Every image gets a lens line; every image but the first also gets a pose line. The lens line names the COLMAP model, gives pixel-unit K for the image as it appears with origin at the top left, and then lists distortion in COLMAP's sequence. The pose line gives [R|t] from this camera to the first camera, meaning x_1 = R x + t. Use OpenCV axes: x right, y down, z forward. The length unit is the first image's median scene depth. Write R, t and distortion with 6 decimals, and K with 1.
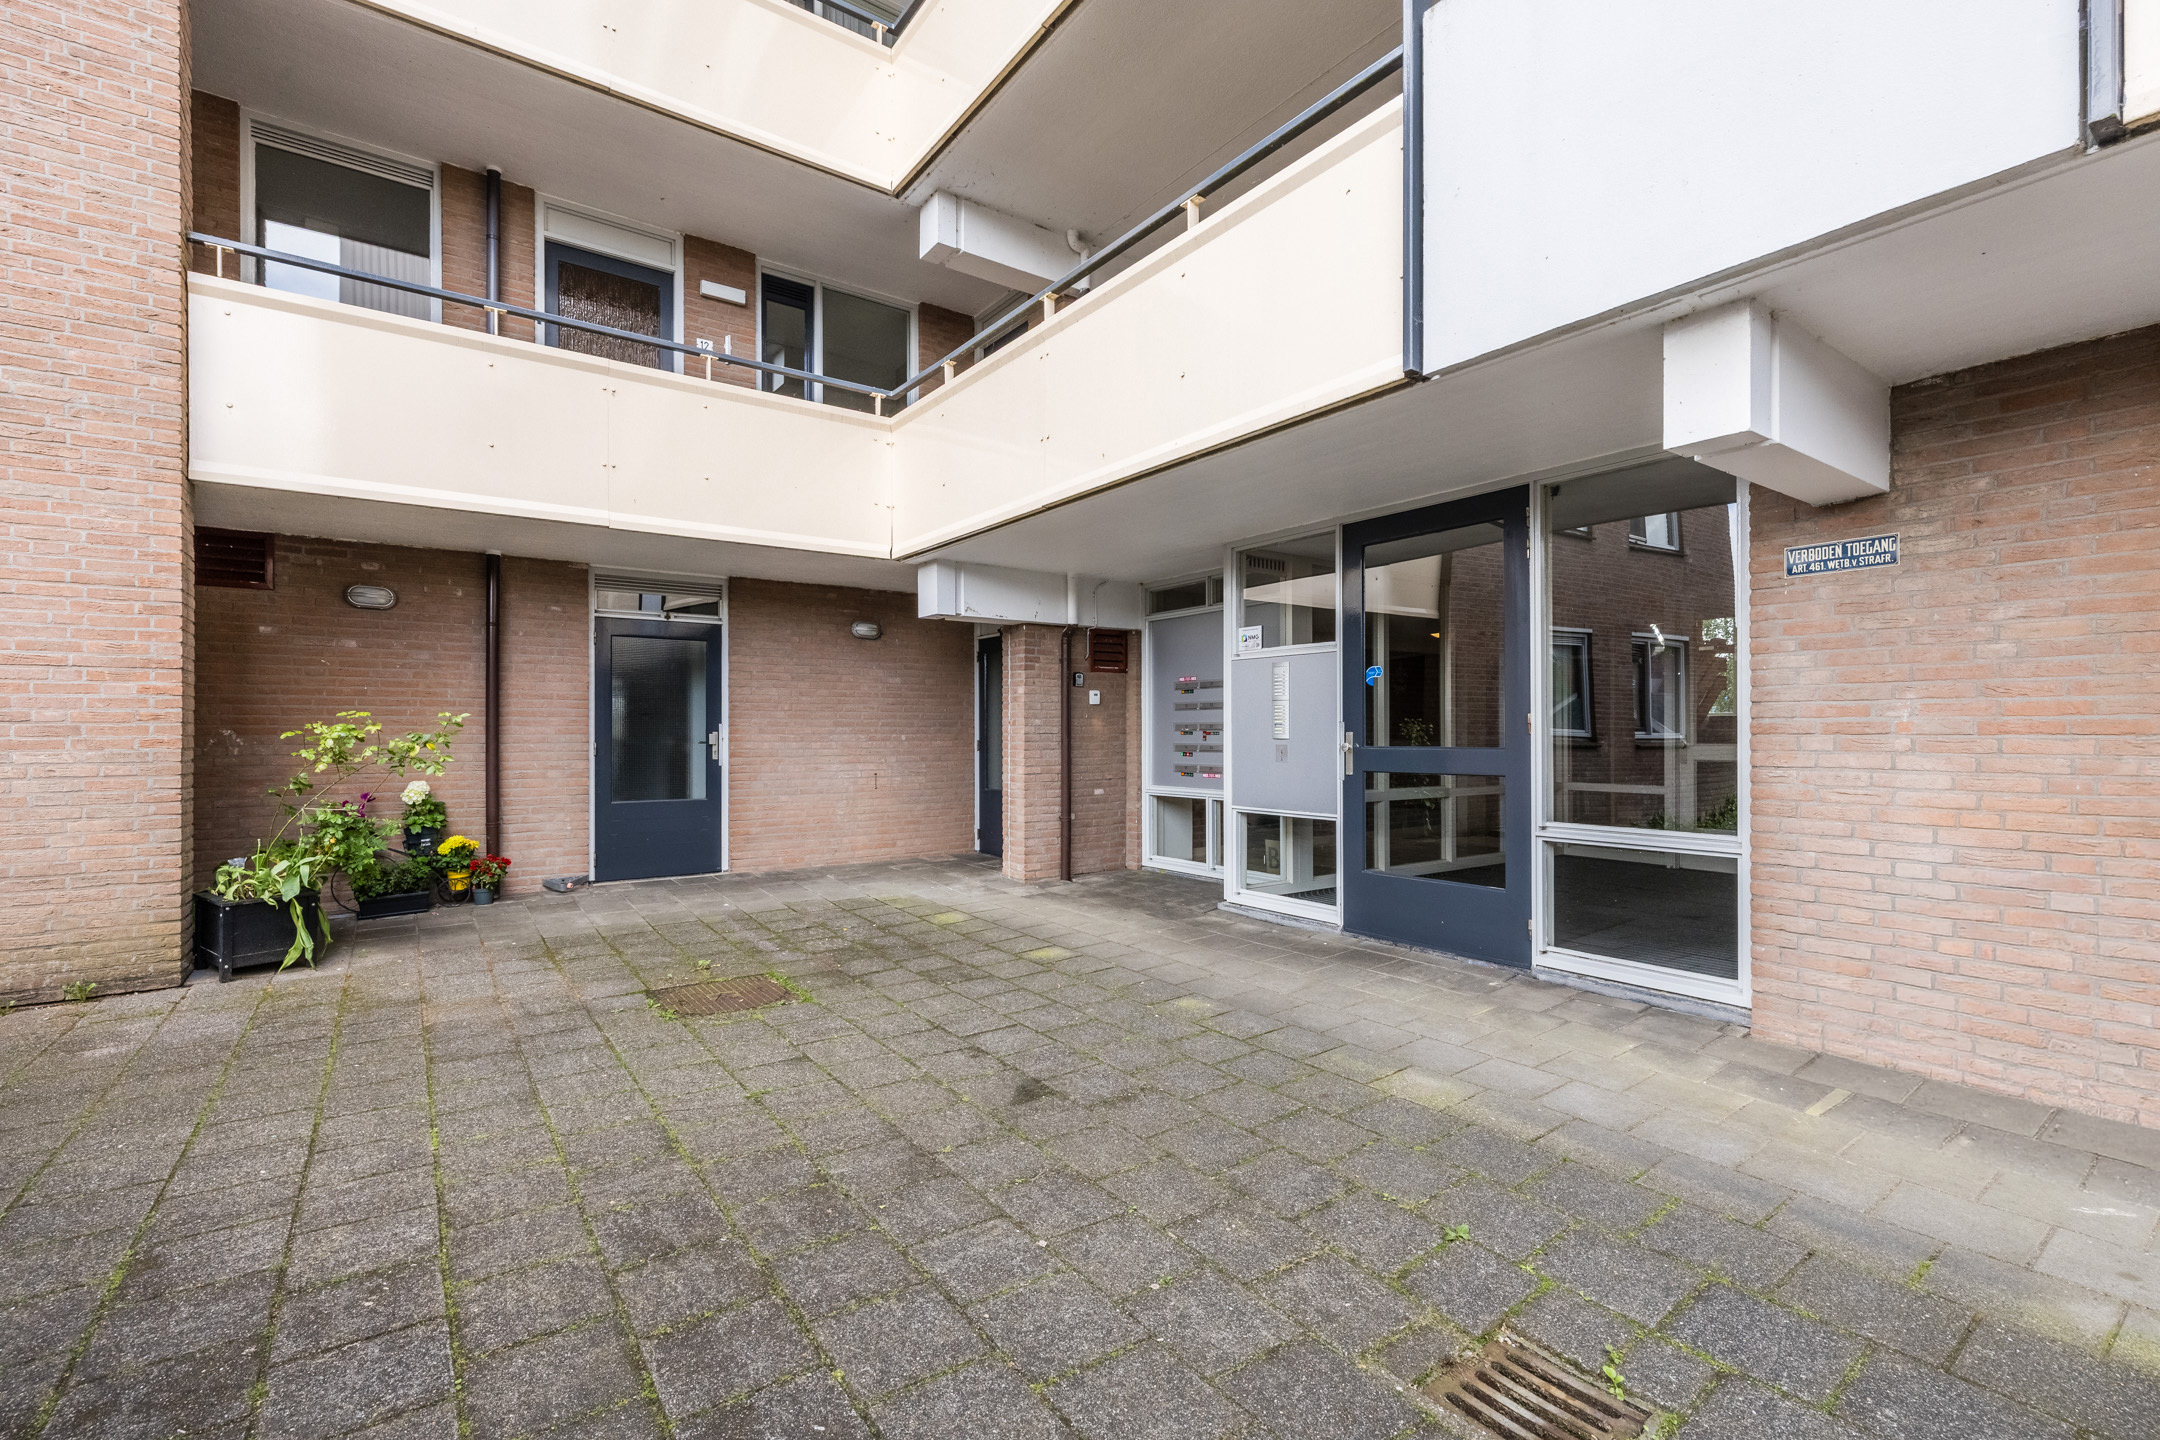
lens RADIAL K [[956.9, 0, 1082.7], [0, 956.9, 729.1], [0, 0, 1]] dist [-0.000407, -0.000063]
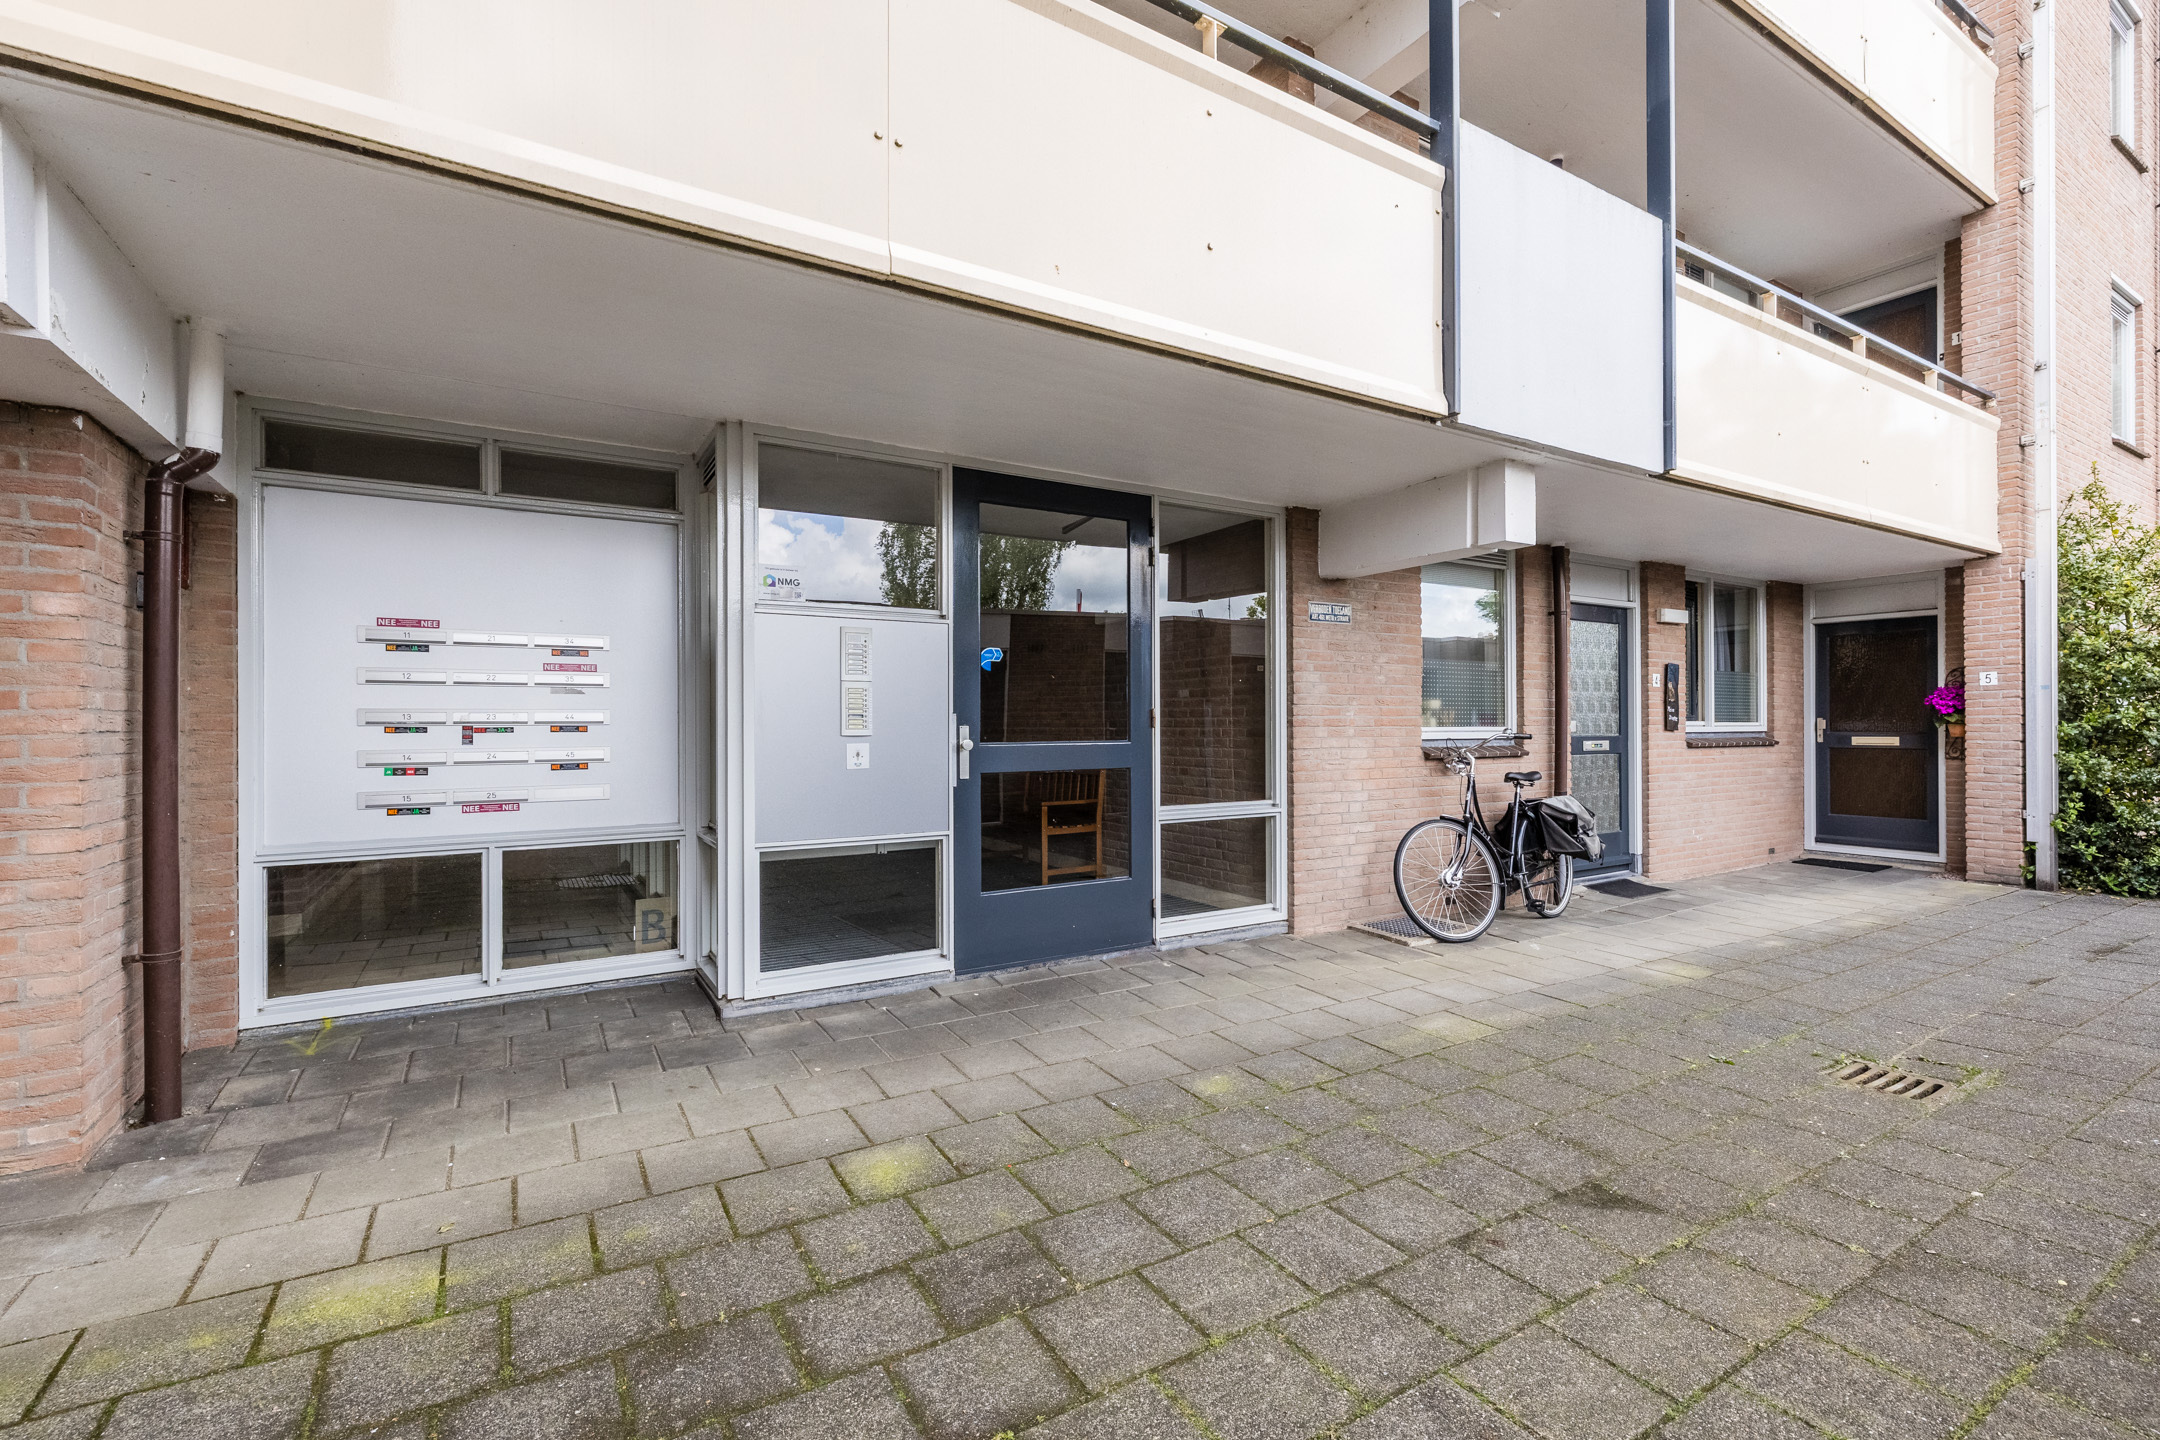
lens RADIAL K [[956.9, 0, 1080.4], [0, 956.9, 718.9], [0, 0, 1]] dist [-0.000407, -0.000063]
pose [[0.071469, 0.008342, 0.997408, -0.709087], [0.003026, 0.999959, -0.008580, 0.004693], [-0.997438, 0.003632, 0.071440, 1.145993]]
